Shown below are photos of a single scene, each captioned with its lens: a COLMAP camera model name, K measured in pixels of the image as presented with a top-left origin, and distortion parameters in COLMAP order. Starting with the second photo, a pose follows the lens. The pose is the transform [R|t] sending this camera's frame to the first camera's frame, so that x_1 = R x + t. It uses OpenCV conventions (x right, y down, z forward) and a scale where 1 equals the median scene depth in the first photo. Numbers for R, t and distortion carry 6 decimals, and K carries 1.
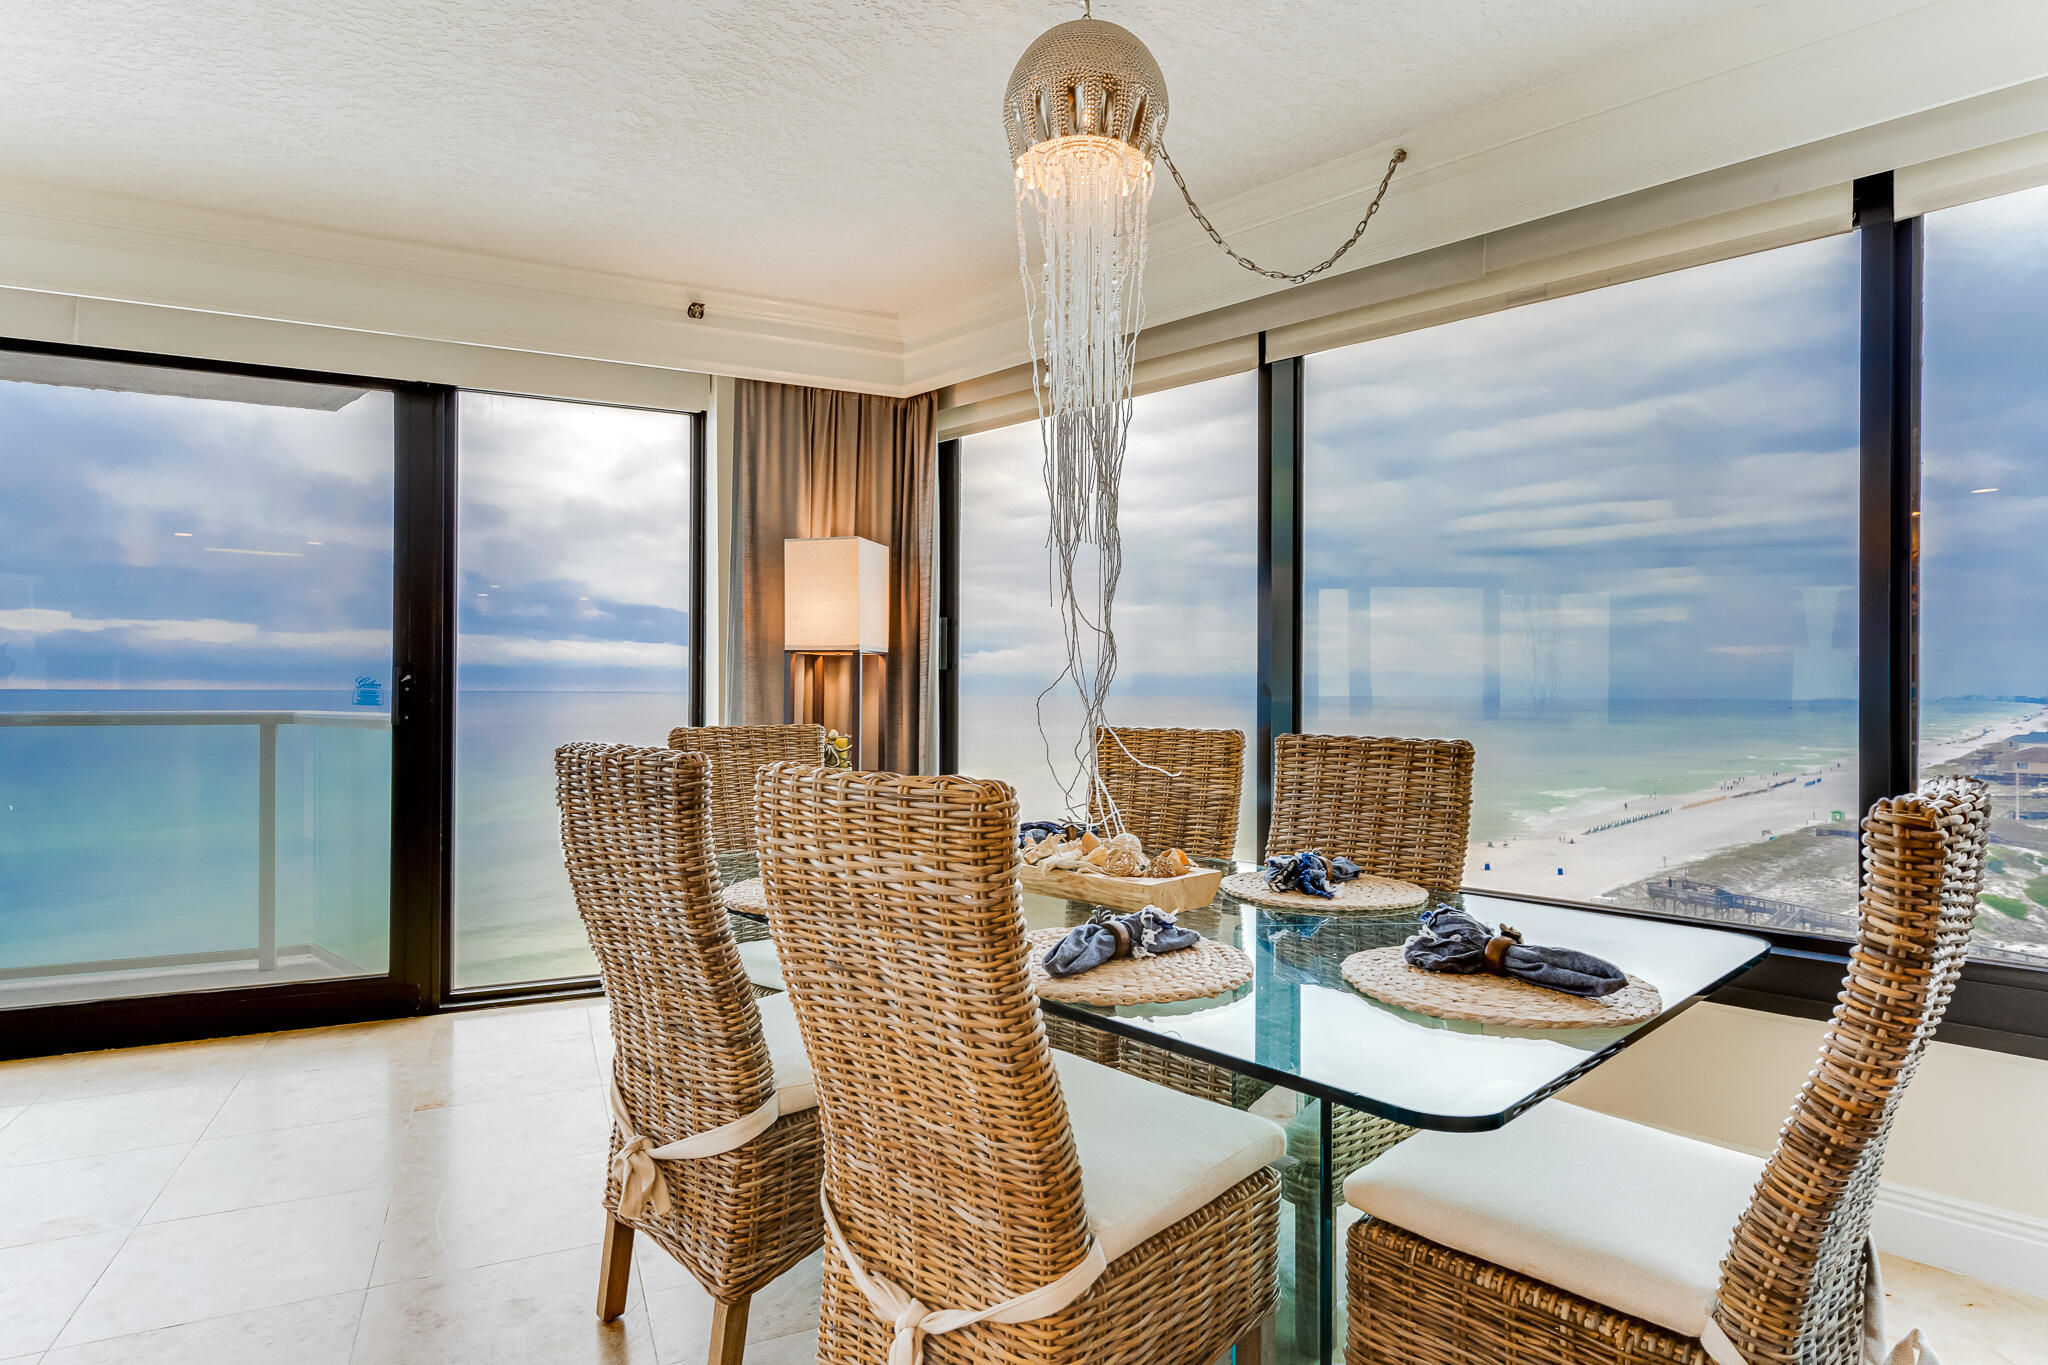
lens RADIAL K [[1107.1, 0, 1024.0], [0, 1107.1, 682.5], [0, 0, 1]] dist [0.028016, -0.000425]
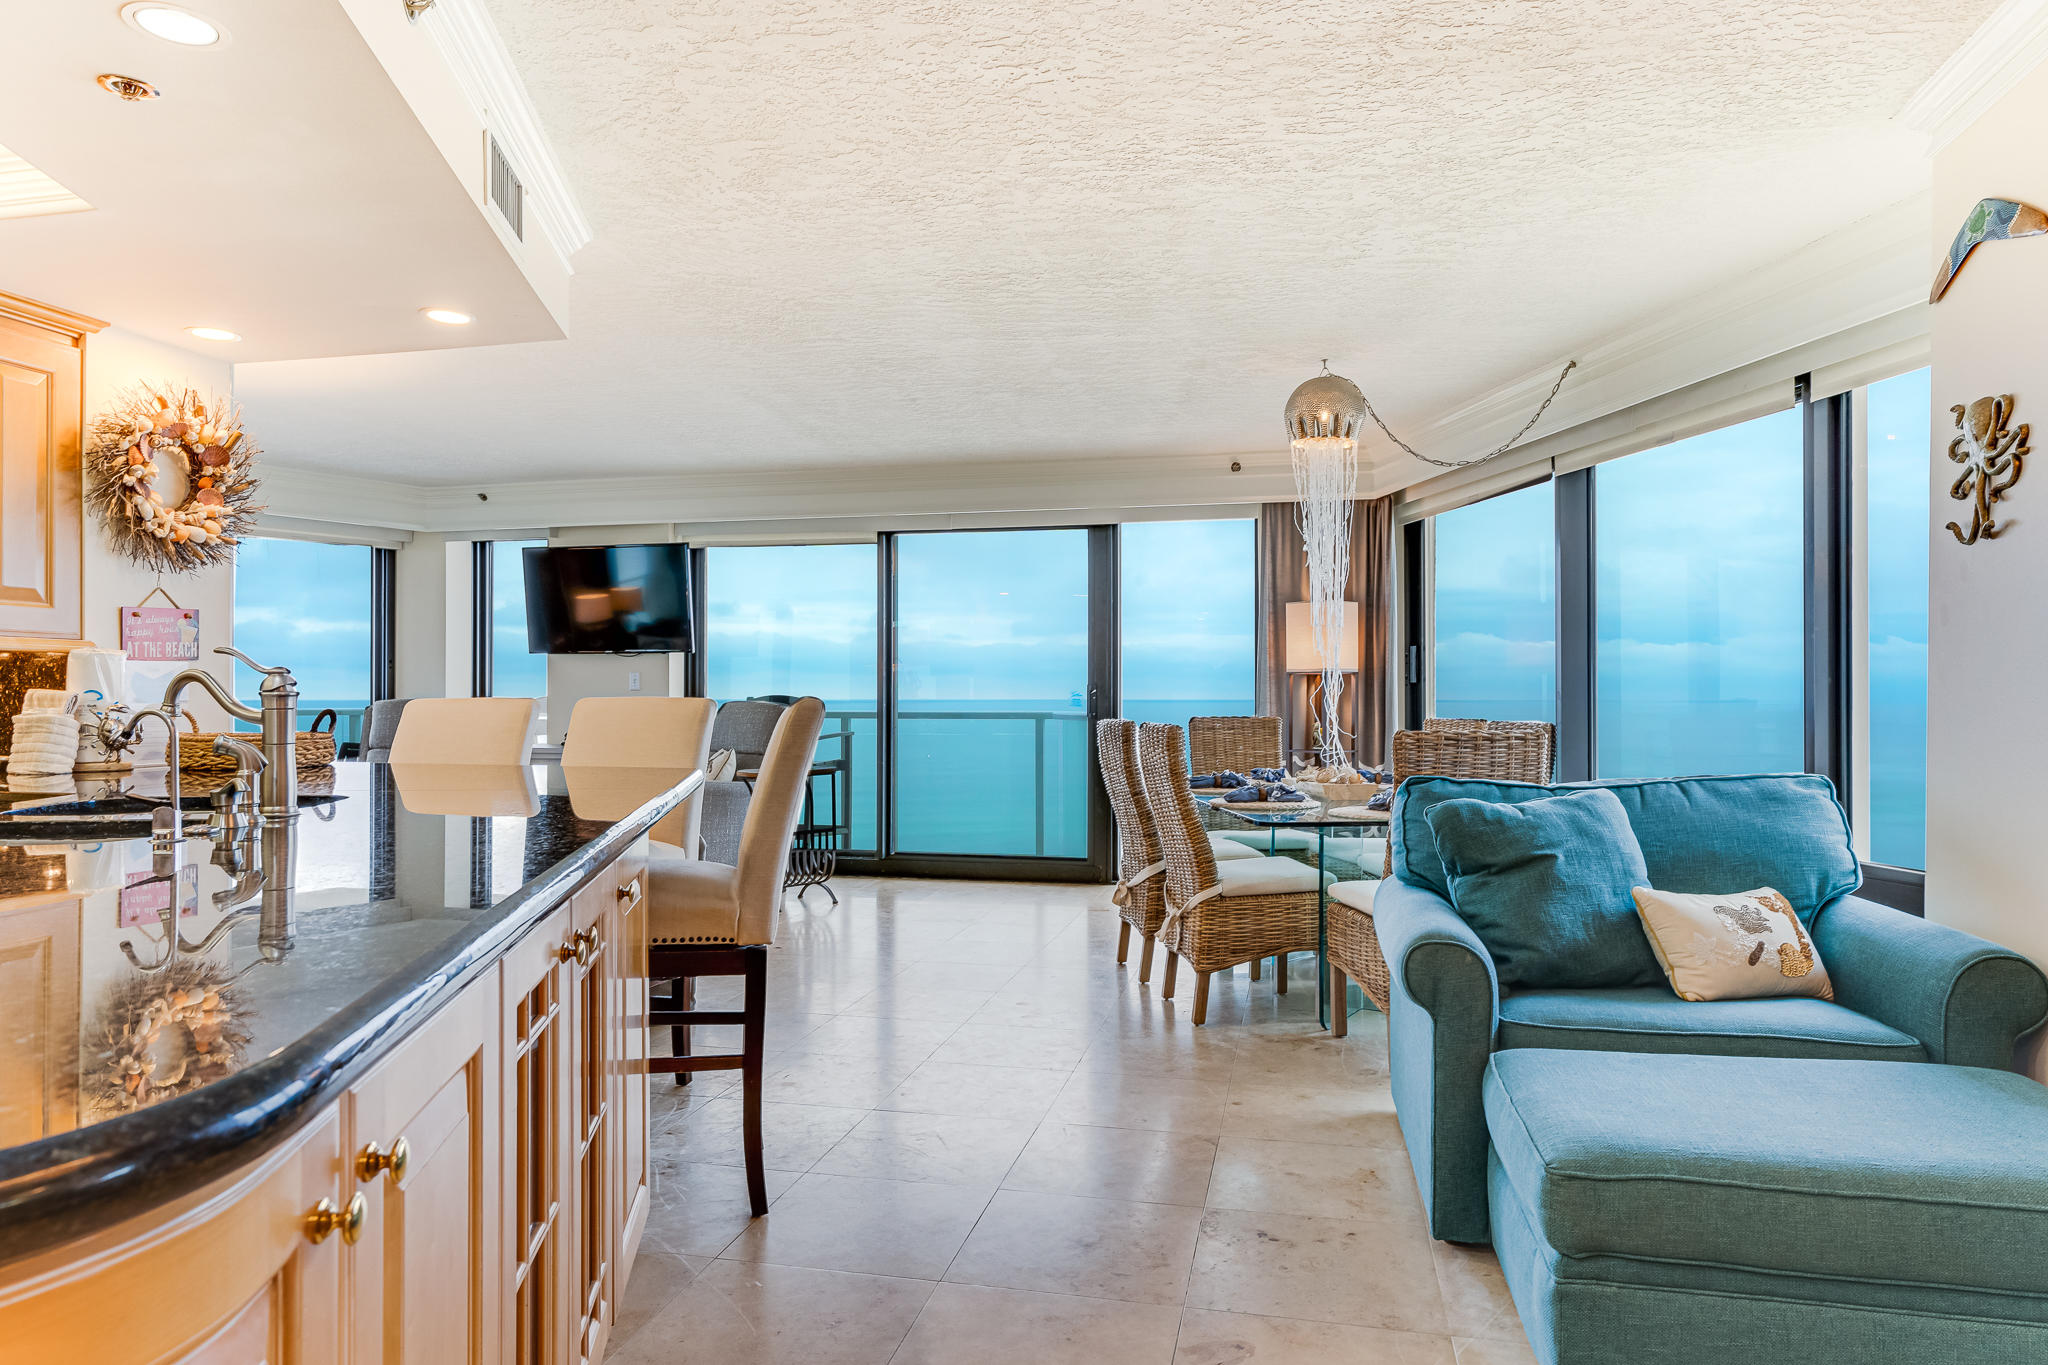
lens RADIAL K [[1262.8, 0, 1024.0], [0, 1262.8, 682.5], [0, 0, 1]] dist [-0.000588, -0.000066]
pose [[0.796014, -0.009690, -0.605201, 0.576269], [0.003084, 0.999924, -0.011953, 0.005525], [0.605271, 0.007649, 0.795983, -0.663791]]
